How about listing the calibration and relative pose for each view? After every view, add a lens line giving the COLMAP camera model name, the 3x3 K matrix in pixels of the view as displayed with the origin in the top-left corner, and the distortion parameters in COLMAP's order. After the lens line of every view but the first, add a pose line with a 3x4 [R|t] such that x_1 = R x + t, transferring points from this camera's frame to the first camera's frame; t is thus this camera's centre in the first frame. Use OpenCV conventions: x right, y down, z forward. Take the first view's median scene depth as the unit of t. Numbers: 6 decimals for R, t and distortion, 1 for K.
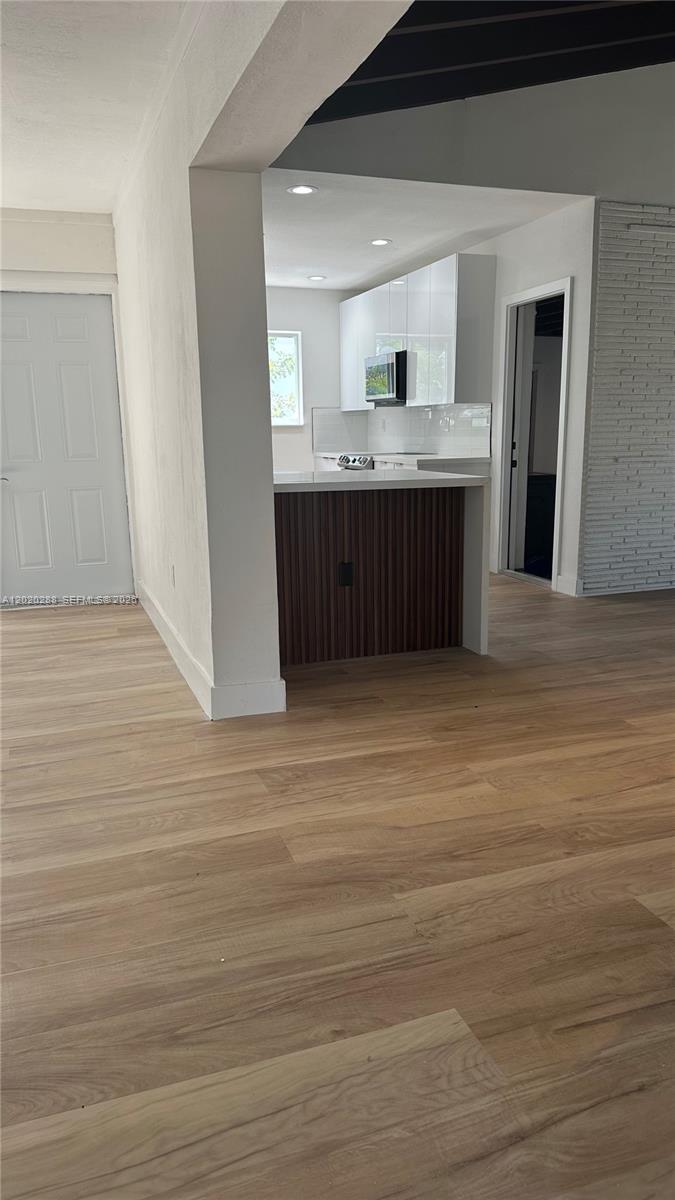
lens RADIAL K [[849.9, 0, 337.5], [0, 849.9, 600.0], [0, 0, 1]] dist [0.054520, -0.099252]
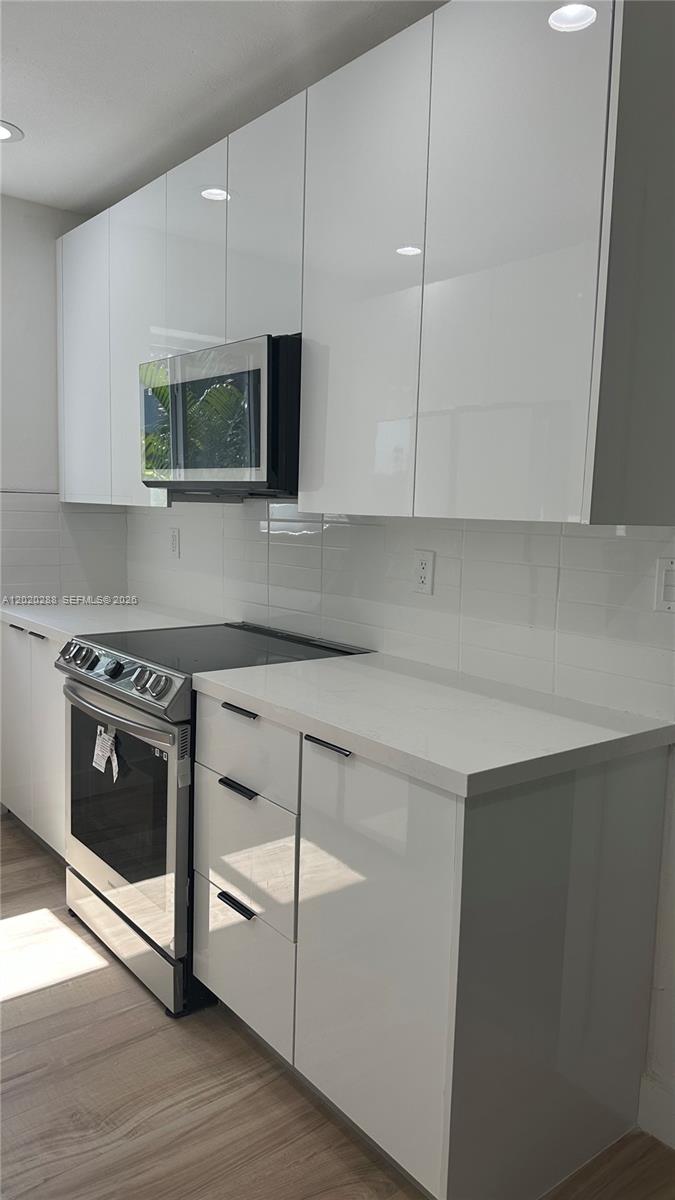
lens RADIAL K [[847.4, 0, 337.5], [0, 847.4, 600.0], [0, 0, 1]] dist [0.003487, -0.020762]
pose [[0.942754, -0.004228, 0.333462, -0.009258], [0.032511, 0.996322, -0.079279, -0.169109], [-0.331901, 0.085582, 0.939424, 0.704600]]
